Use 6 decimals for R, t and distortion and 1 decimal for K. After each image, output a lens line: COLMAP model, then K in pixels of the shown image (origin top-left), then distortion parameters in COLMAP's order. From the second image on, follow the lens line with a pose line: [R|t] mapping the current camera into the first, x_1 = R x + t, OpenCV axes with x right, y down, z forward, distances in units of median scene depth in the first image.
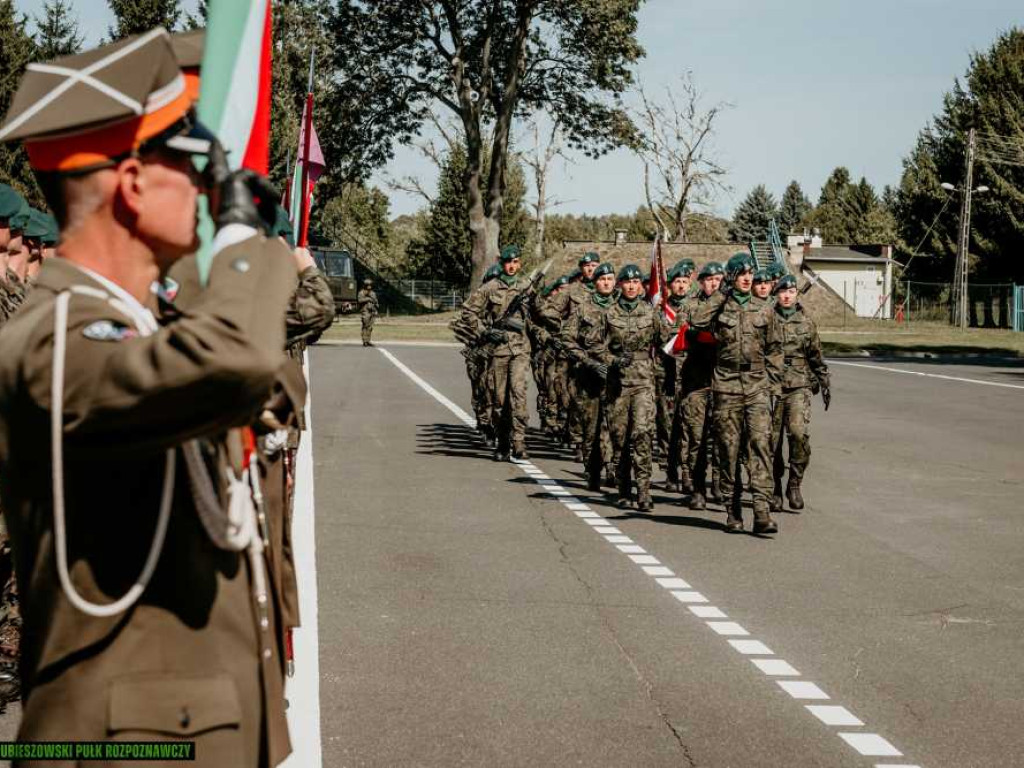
lens RADIAL K [[2206.6, 0, 534.9], [0, 2206.6, 383.9], [0, 0, 1]] dist [0.089647, 0.157232]
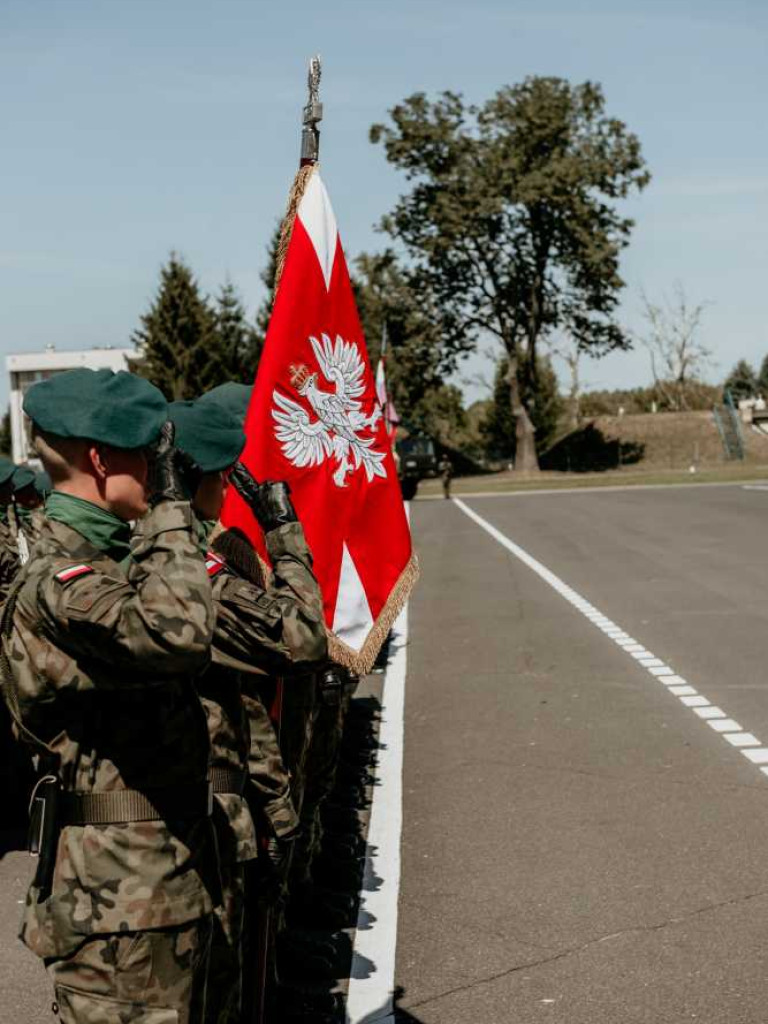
lens RADIAL K [[1987.4, 0, 384.0], [0, 1987.4, 512.0], [0, 0, 1]] dist [0.107297, 0.170306]
pose [[0.990531, -0.070013, -0.118096, 0.035788], [0.068347, 0.997497, -0.018109, 0.011932], [0.119068, 0.009866, 0.992837, -0.309173]]
